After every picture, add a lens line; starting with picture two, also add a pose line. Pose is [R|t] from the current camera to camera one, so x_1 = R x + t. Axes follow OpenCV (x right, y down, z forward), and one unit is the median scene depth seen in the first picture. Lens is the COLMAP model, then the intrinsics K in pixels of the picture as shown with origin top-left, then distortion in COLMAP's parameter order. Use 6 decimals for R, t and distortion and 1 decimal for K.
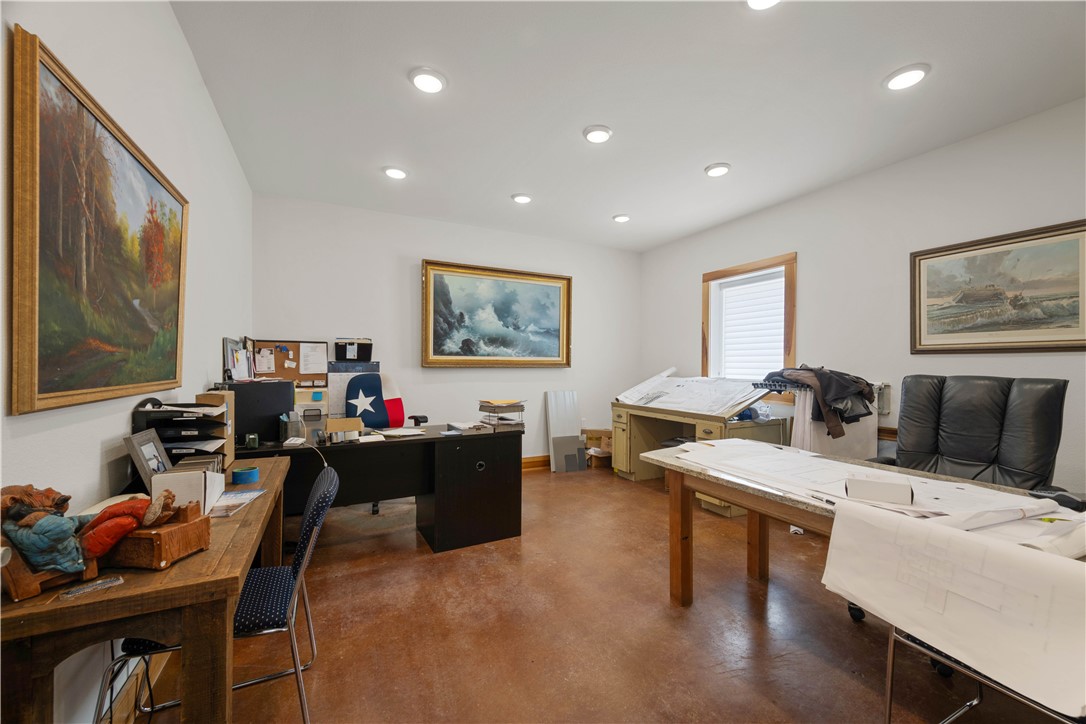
lens RADIAL K [[428.7, 0, 548.7], [0, 428.7, 366.6], [0, 0, 1]] dist [0.000342, 0.000246]
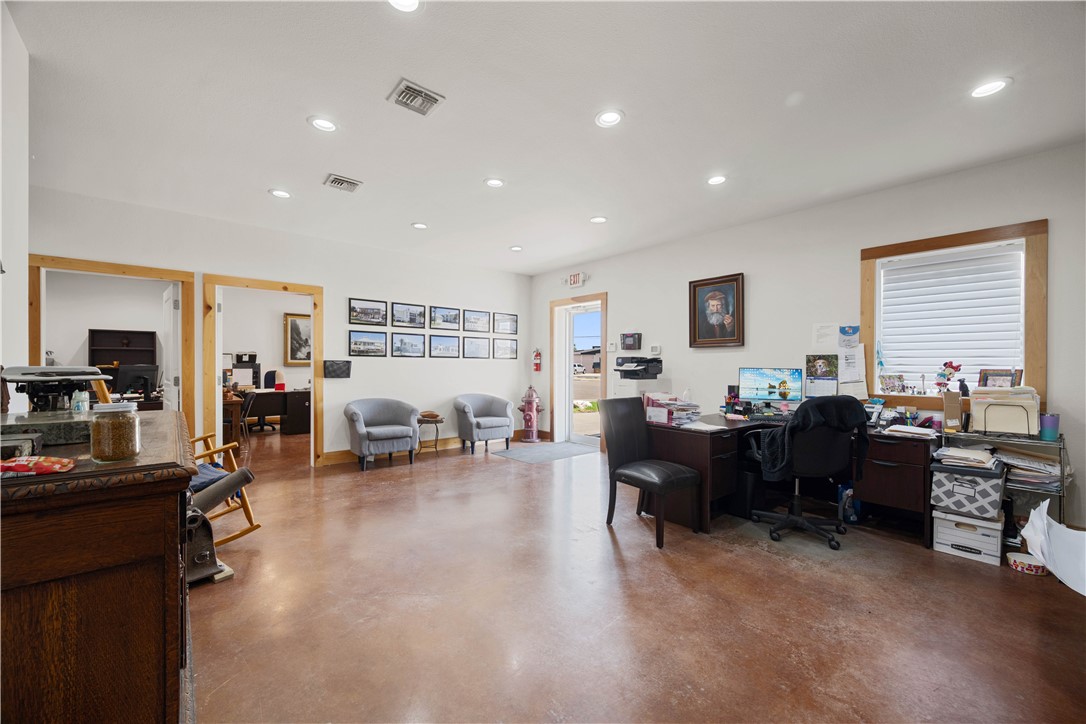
lens RADIAL K [[428.7, 0, 551.2], [0, 428.7, 365.0], [0, 0, 1]] dist [0.000342, 0.000246]
pose [[0.969742, -0.002967, 0.244114, 0.600248], [0.003515, 0.999992, -0.001812, 0.007120], [-0.244107, 0.002615, 0.969745, -1.760122]]
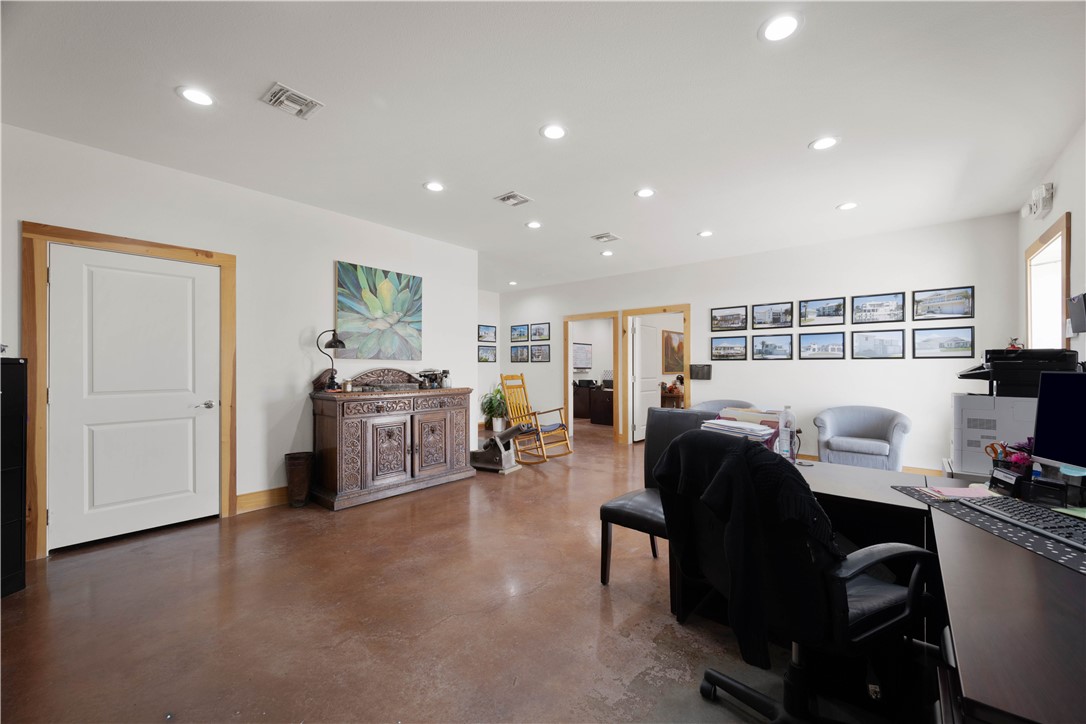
lens RADIAL K [[428.7, 0, 549.5], [0, 428.7, 368.5], [0, 0, 1]] dist [0.000342, 0.000246]
pose [[0.391671, -0.004796, -0.920093, 1.717514], [0.000091, 0.999987, -0.005174, 0.011700], [0.920105, 0.001942, 0.391667, -1.326379]]
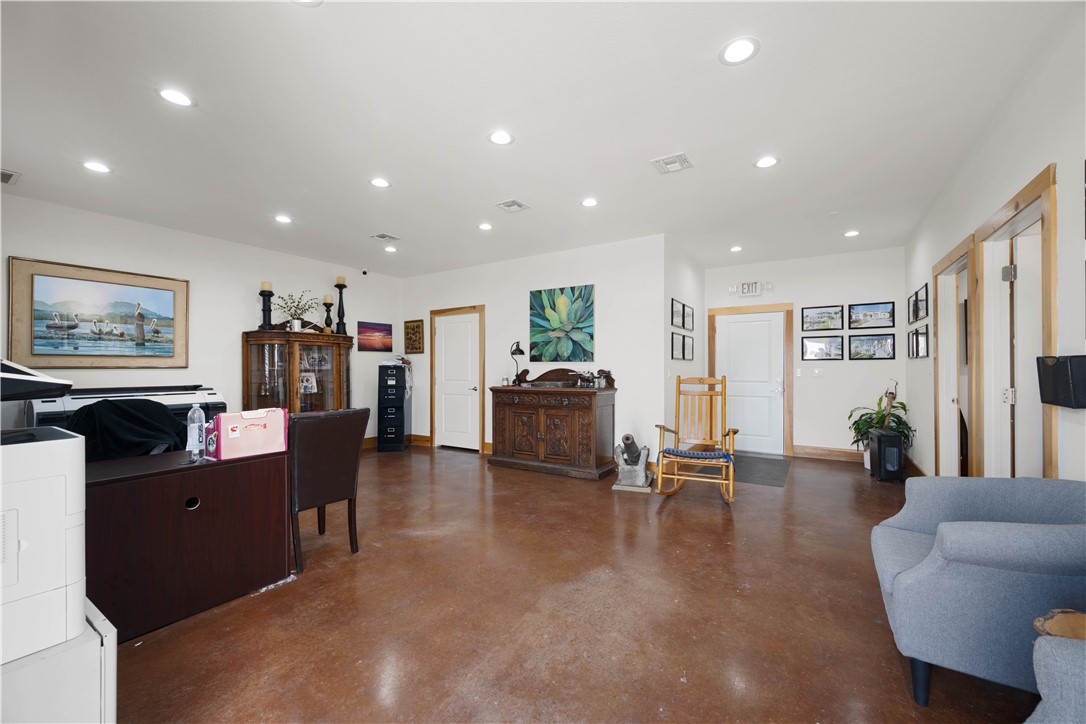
lens RADIAL K [[428.7, 0, 549.9], [0, 428.7, 366.4], [0, 0, 1]] dist [0.000342, 0.000246]
pose [[-0.860530, -0.008204, -0.509335, 1.101730], [-0.005374, 0.999961, -0.007026, 0.006037], [0.509372, -0.003309, -0.860540, 0.208907]]
